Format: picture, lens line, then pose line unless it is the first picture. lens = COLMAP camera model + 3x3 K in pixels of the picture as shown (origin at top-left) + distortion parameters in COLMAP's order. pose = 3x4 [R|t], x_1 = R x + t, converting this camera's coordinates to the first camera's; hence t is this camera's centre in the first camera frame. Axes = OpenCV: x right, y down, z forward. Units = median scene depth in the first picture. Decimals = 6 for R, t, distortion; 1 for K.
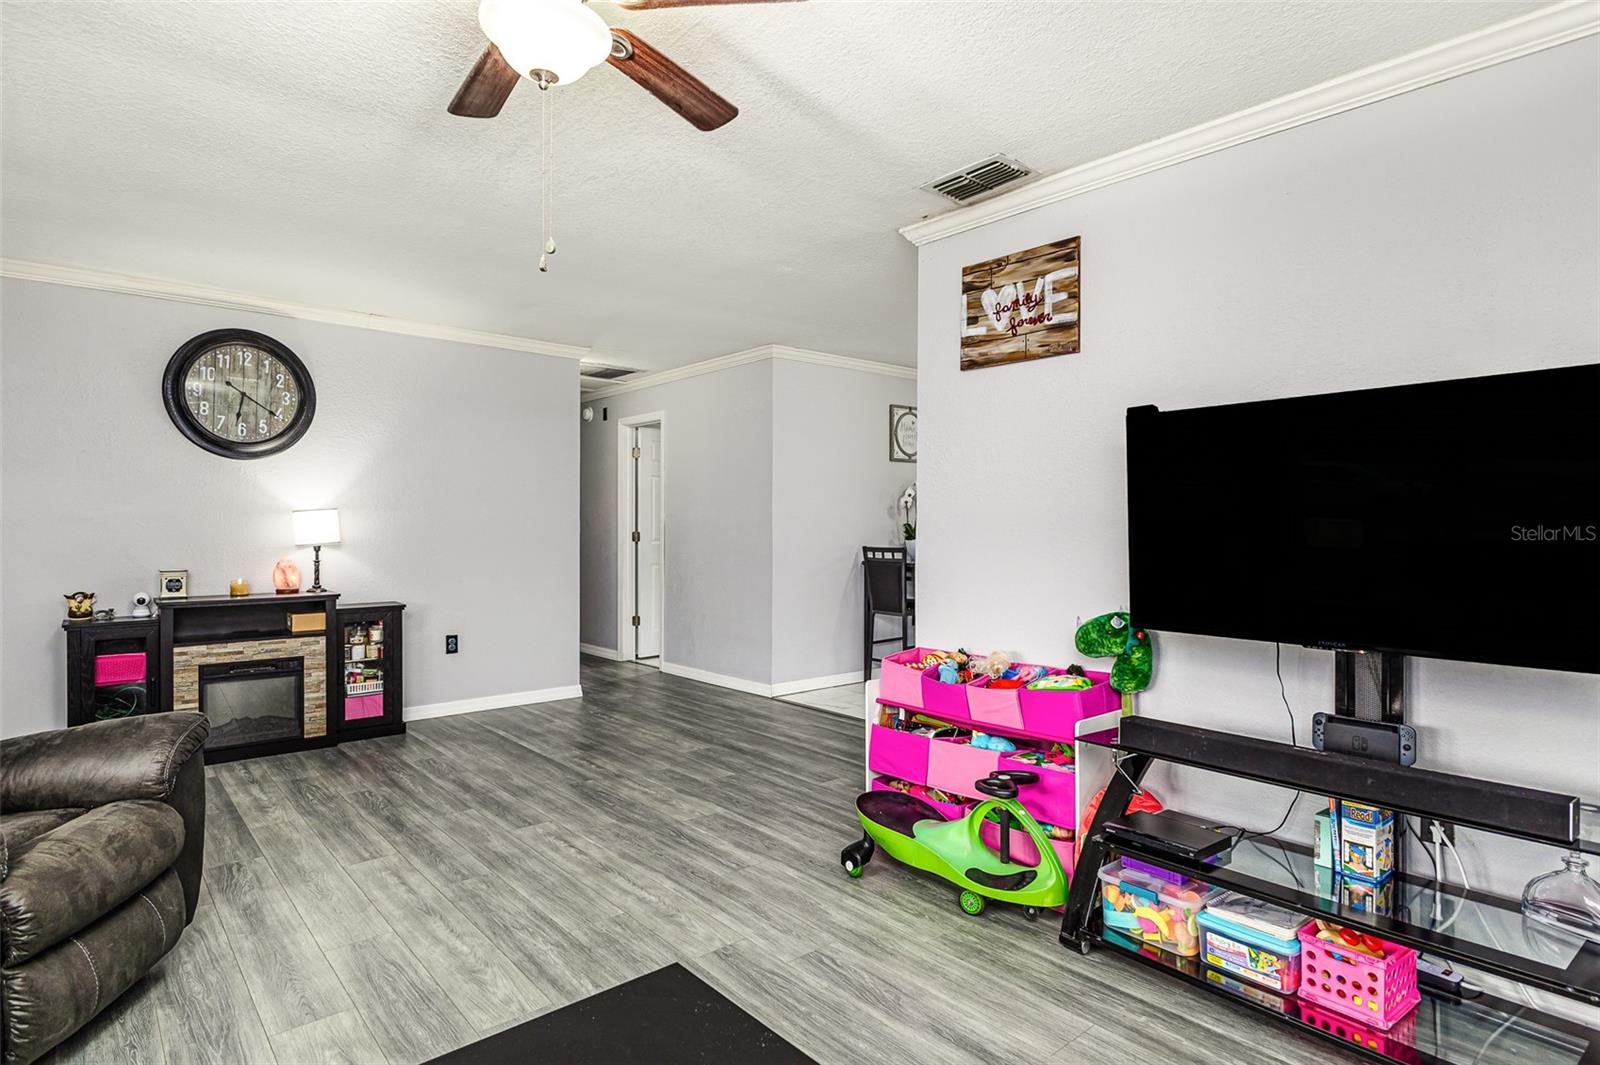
lens RADIAL K [[848.7, 0, 797.8], [0, 848.7, 528.7], [0, 0, 1]] dist [-0.007199, 0.002831]
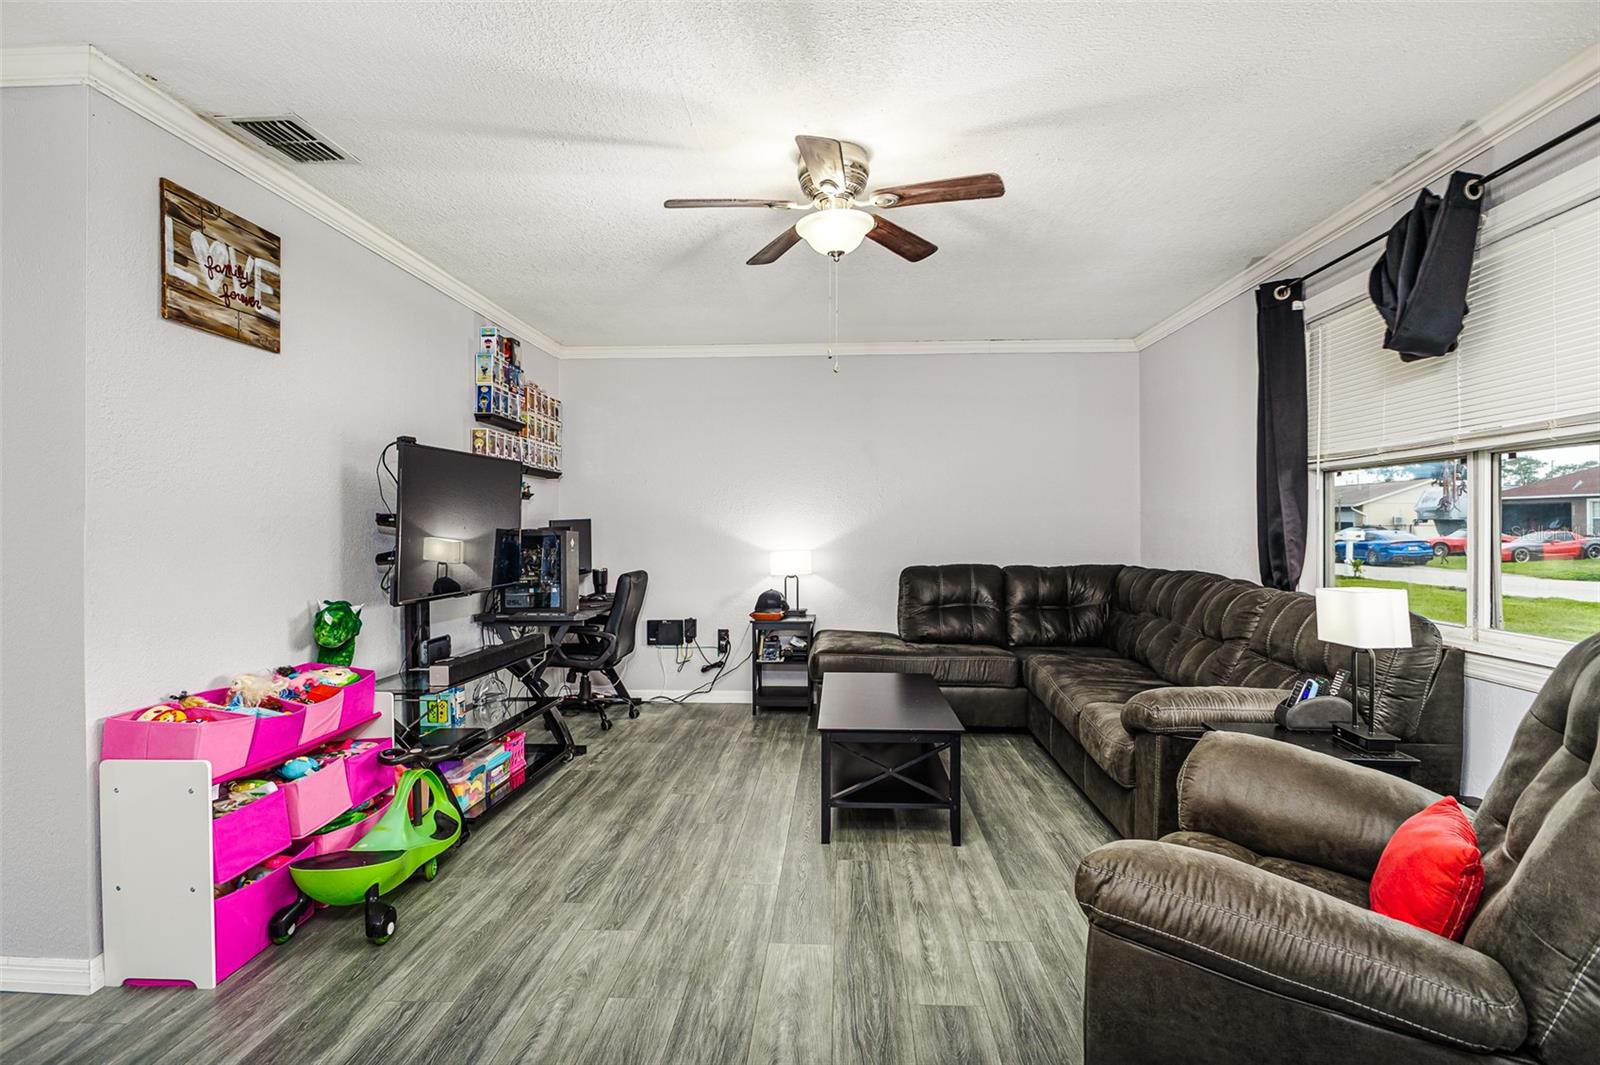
lens RADIAL K [[848.7, 0, 811.0], [0, 848.7, 530.6], [0, 0, 1]] dist [-0.007199, 0.002831]
pose [[-0.729323, -0.004962, 0.684152, -0.727512], [0.005287, 0.999903, 0.012888, -0.008195], [-0.684149, 0.013016, -0.729226, 1.169180]]
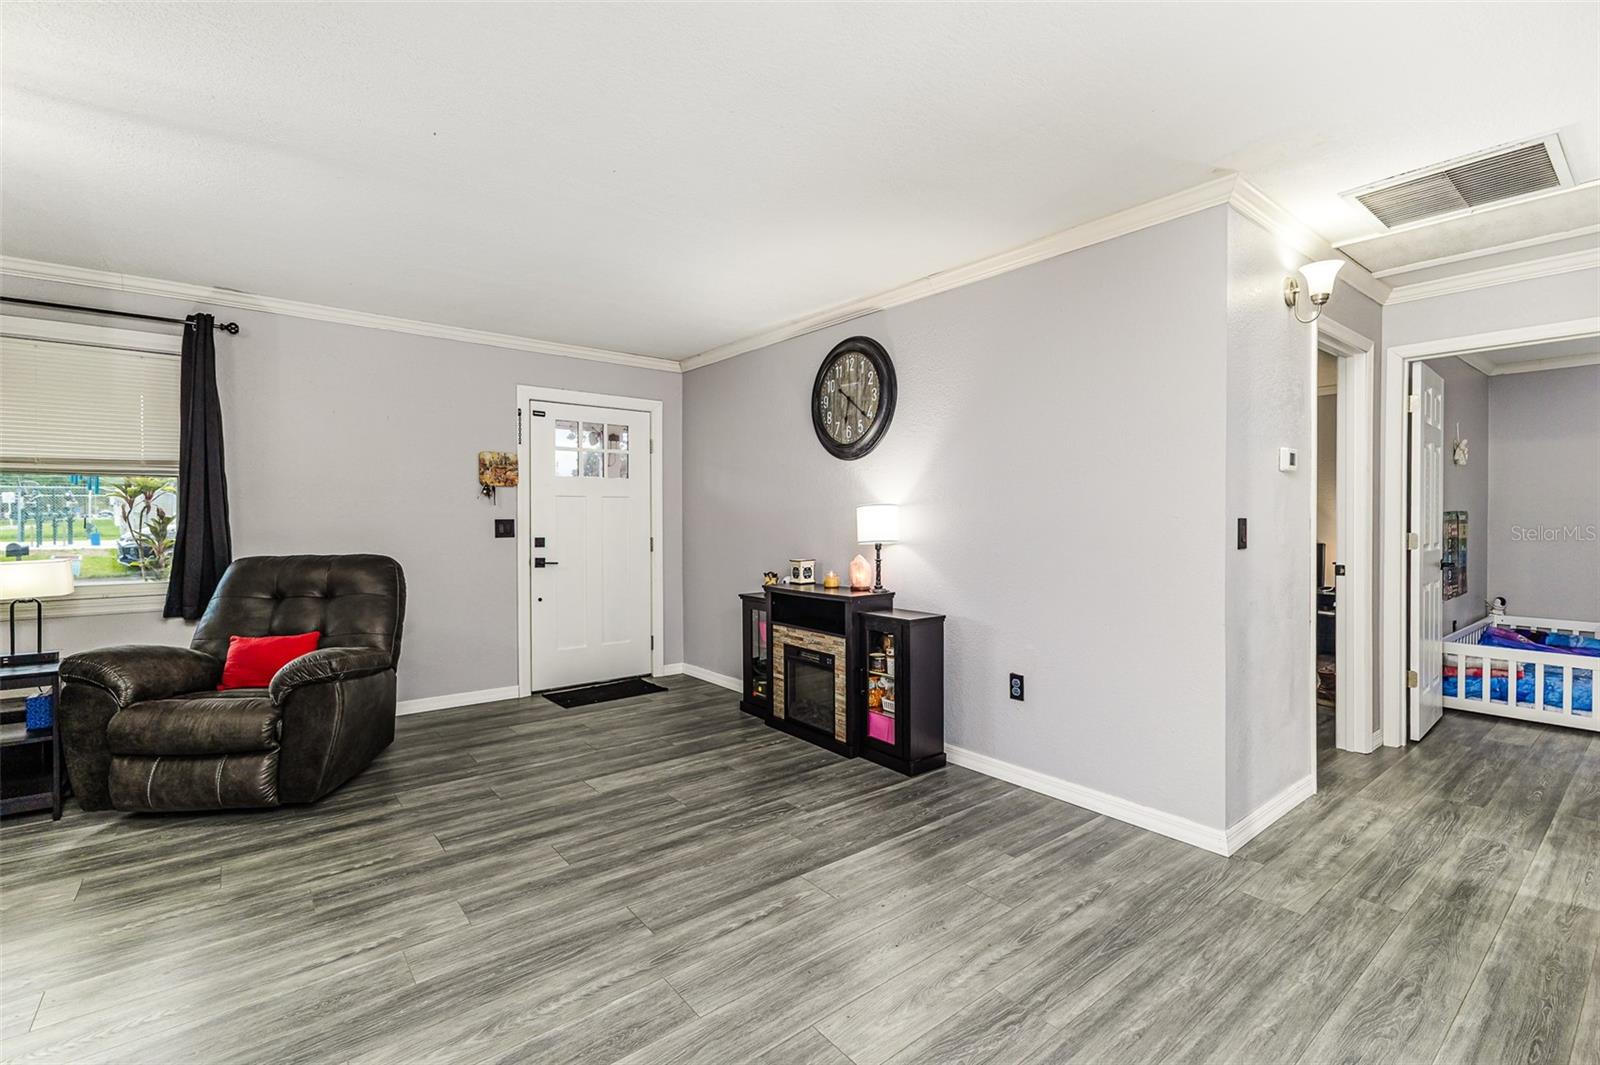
lens RADIAL K [[711.3, 0, 814.1], [0, 711.3, 523.1], [0, 0, 1]] dist [0.008019, -0.001796]
pose [[-0.019458, 0.006143, -0.999792, 0.336865], [-0.009491, 0.999935, 0.006329, -0.011368], [0.999766, 0.009612, -0.019399, 1.371987]]
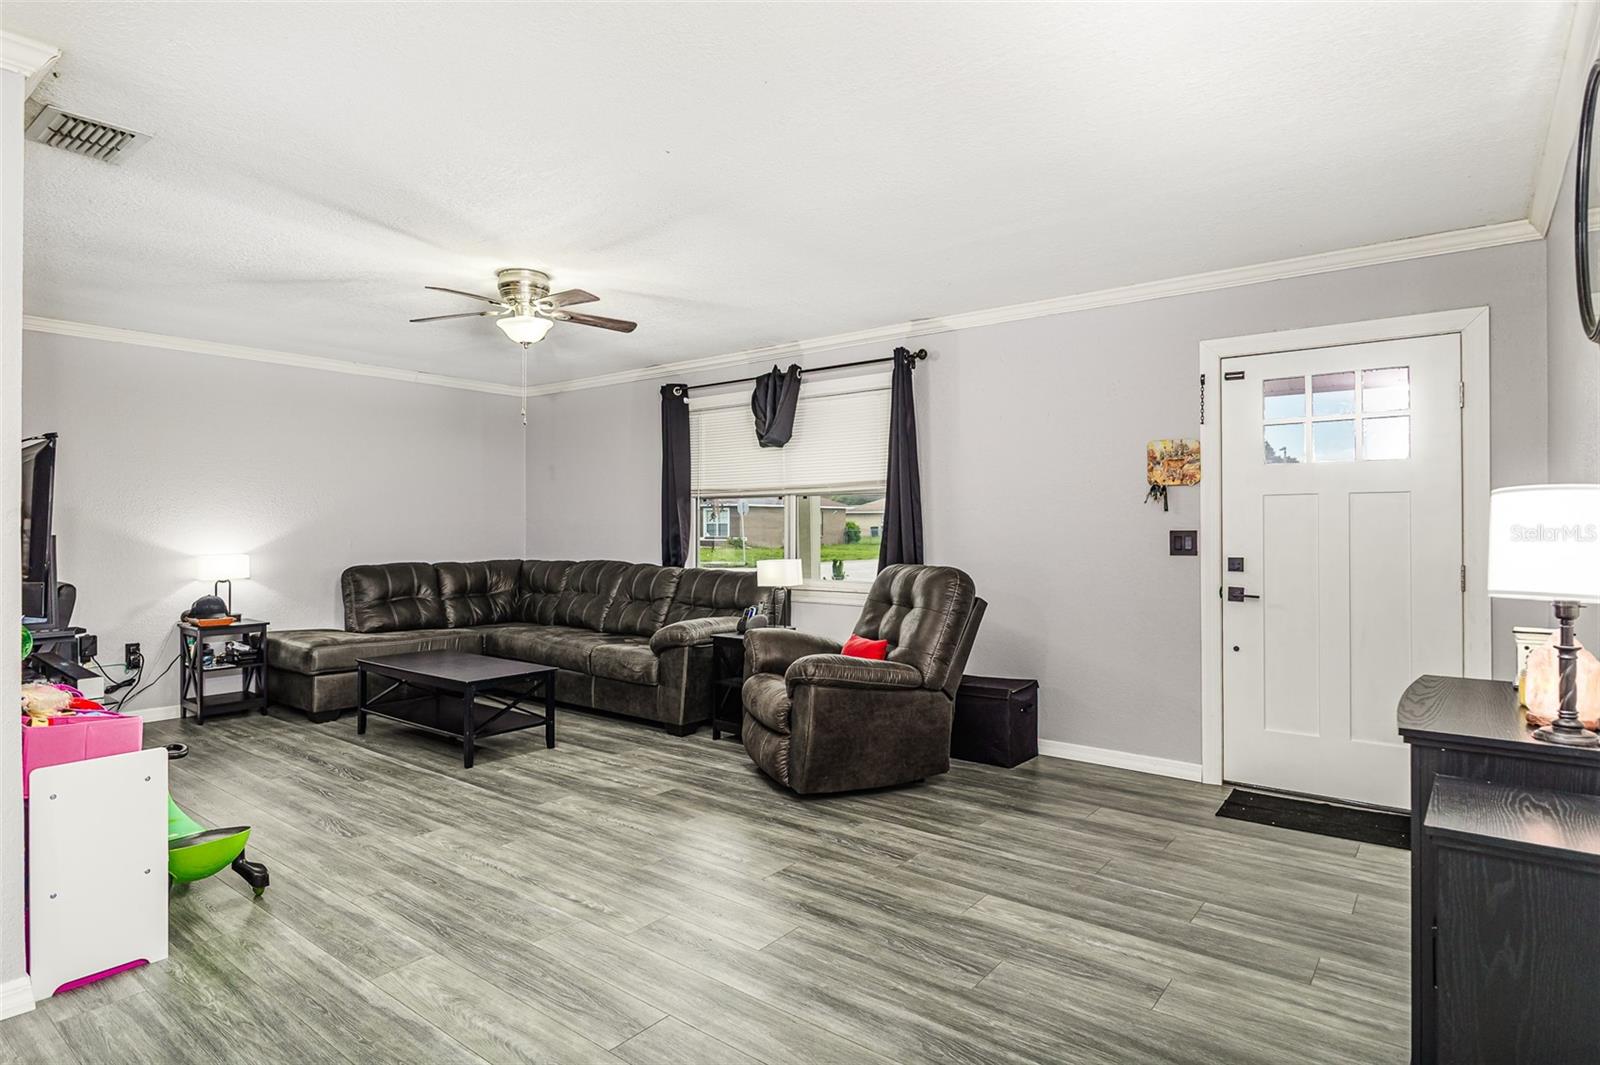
lens RADIAL K [[848.7, 0, 807.3], [0, 848.7, 532.2], [0, 0, 1]] dist [-0.007199, 0.002831]
pose [[-0.978699, -0.001034, -0.205299, -0.309357], [-0.003553, 0.999923, 0.011898, -0.014689], [0.205271, 0.012374, -0.978627, 1.833214]]
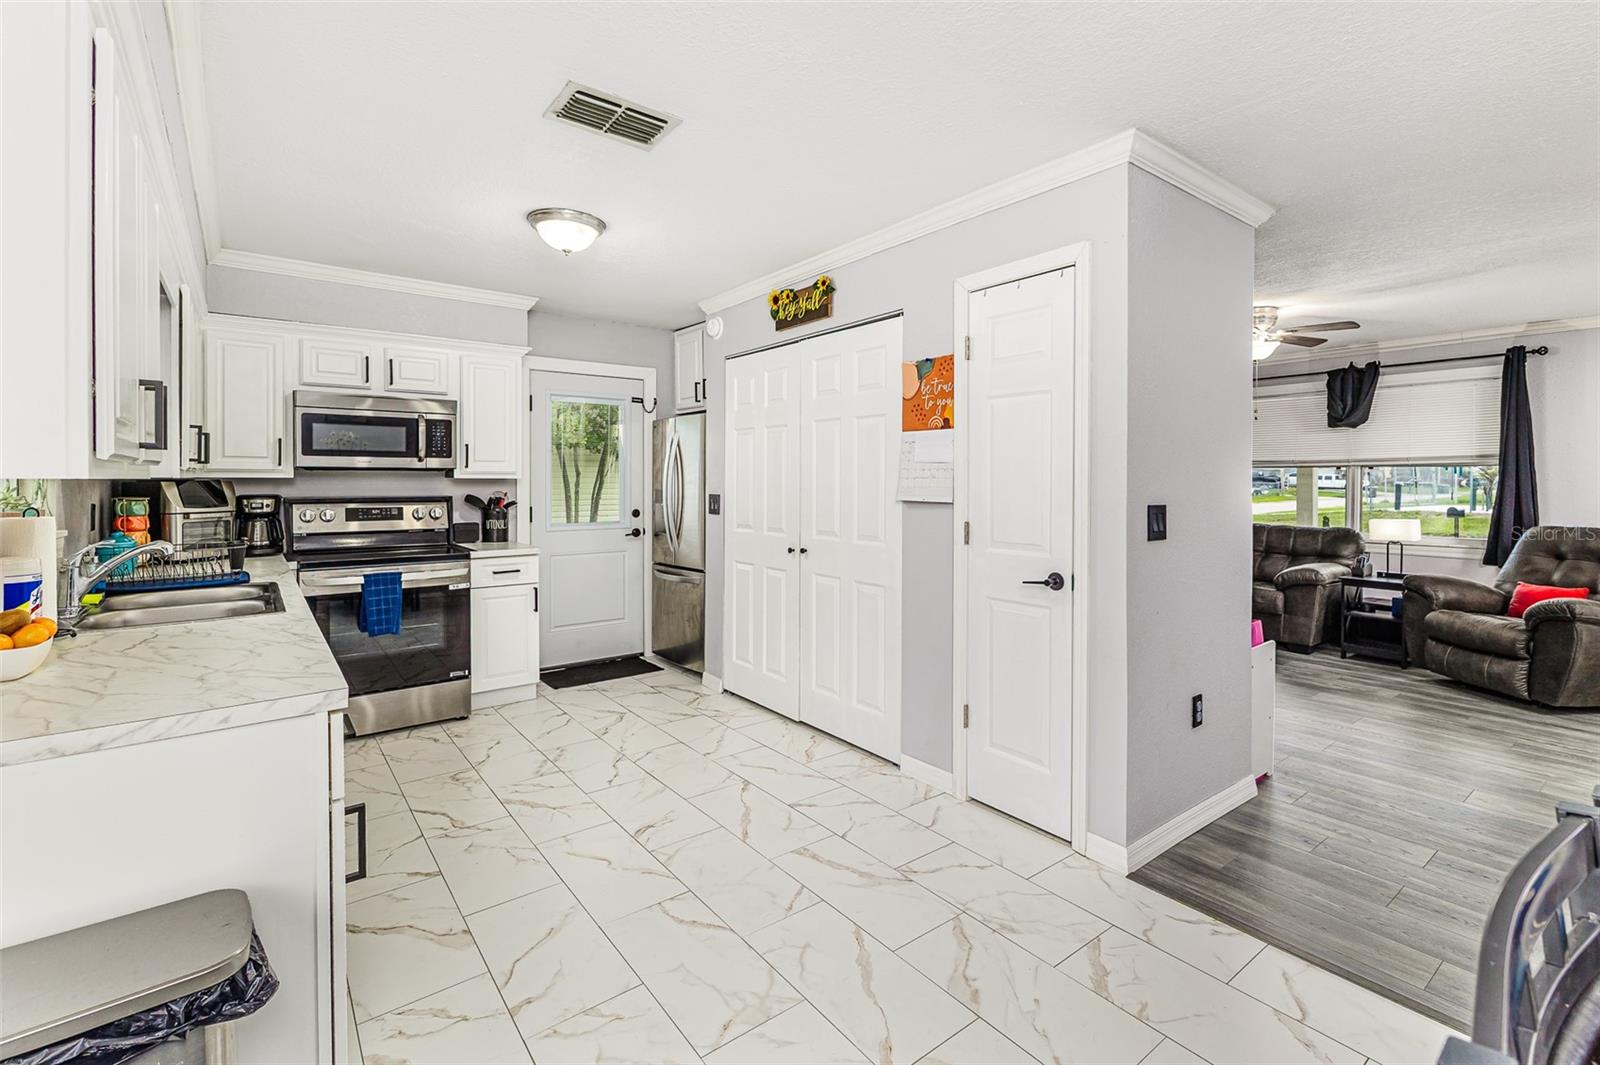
lens RADIAL K [[711.3, 0, 797.5], [0, 711.3, 488.5], [0, 0, 1]] dist [0.008019, -0.001796]
pose [[-0.998310, -0.004105, 0.057964, 0.681595], [-0.002897, 0.999777, 0.020911, -0.045902], [-0.058037, 0.020708, -0.998100, 2.018117]]
